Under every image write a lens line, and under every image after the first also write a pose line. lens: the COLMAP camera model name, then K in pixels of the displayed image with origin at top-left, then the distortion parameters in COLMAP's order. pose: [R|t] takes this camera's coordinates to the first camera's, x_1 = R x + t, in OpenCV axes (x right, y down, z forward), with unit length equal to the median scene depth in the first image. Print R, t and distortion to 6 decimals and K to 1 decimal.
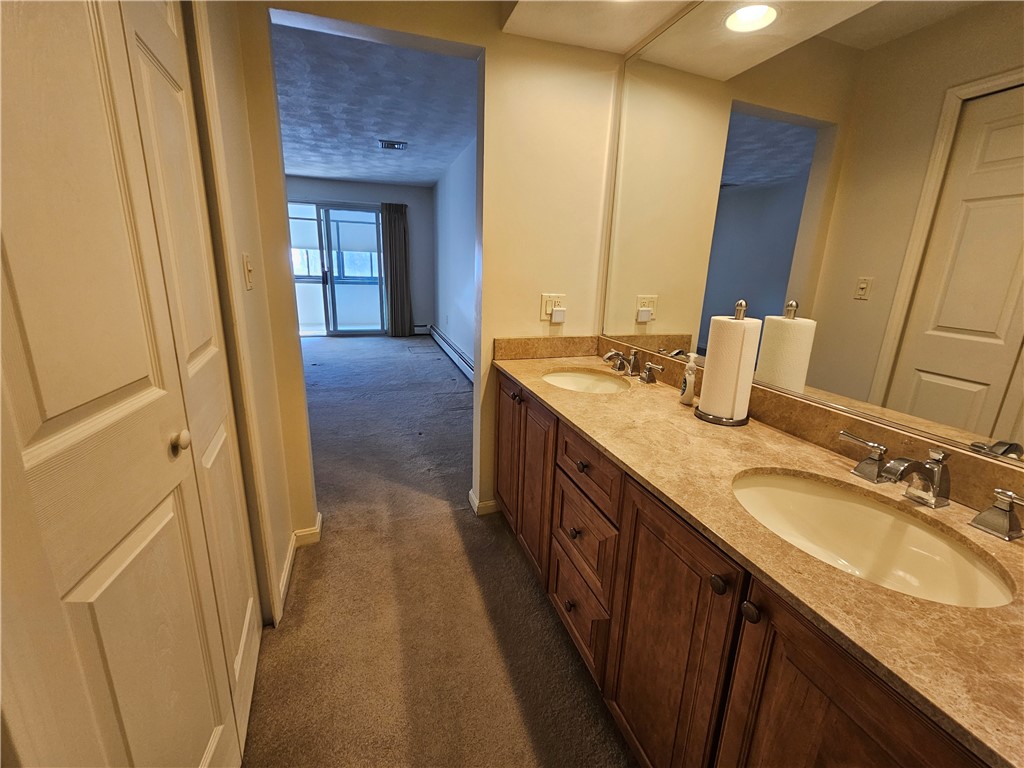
lens RADIAL K [[419.0, 0, 518.5], [0, 419.0, 376.2], [0, 0, 1]] dist [0.002014, -0.000394]
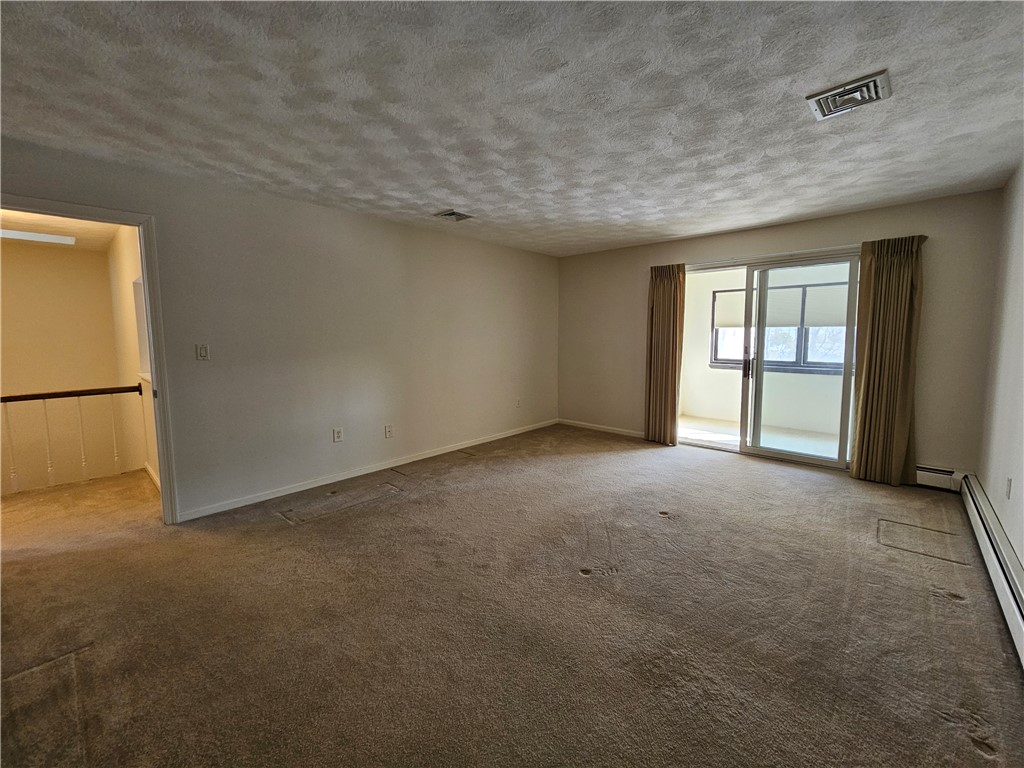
lens RADIAL K [[419.0, 0, 512.3], [0, 419.0, 367.2], [0, 0, 1]] dist [0.002014, -0.000394]
pose [[0.468392, 0.036038, -0.882786, -0.042802], [-0.206745, 0.975898, -0.069857, -0.111430], [0.858991, 0.215231, 0.464553, 0.365112]]
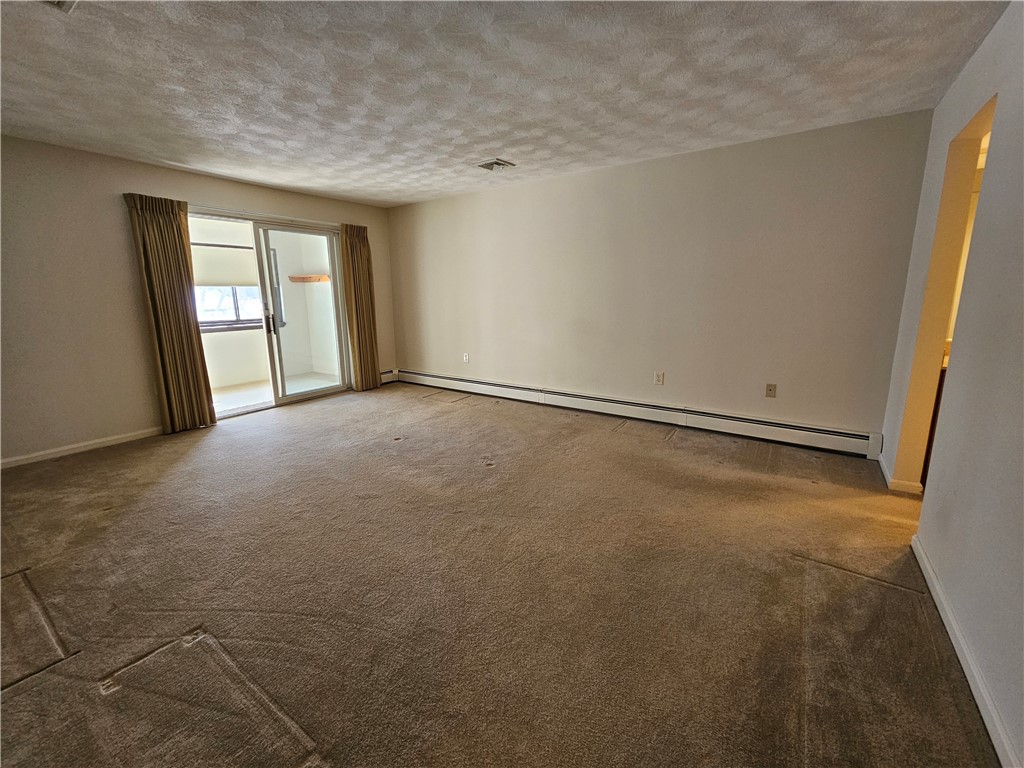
lens RADIAL K [[419.0, 0, 511.0], [0, 419.0, 382.0], [0, 0, 1]] dist [0.002014, -0.000394]
pose [[0.808693, -0.161081, 0.565746, -0.558124], [0.185009, 0.982617, 0.015317, -0.076118], [-0.558379, 0.092282, 0.824437, 0.203355]]
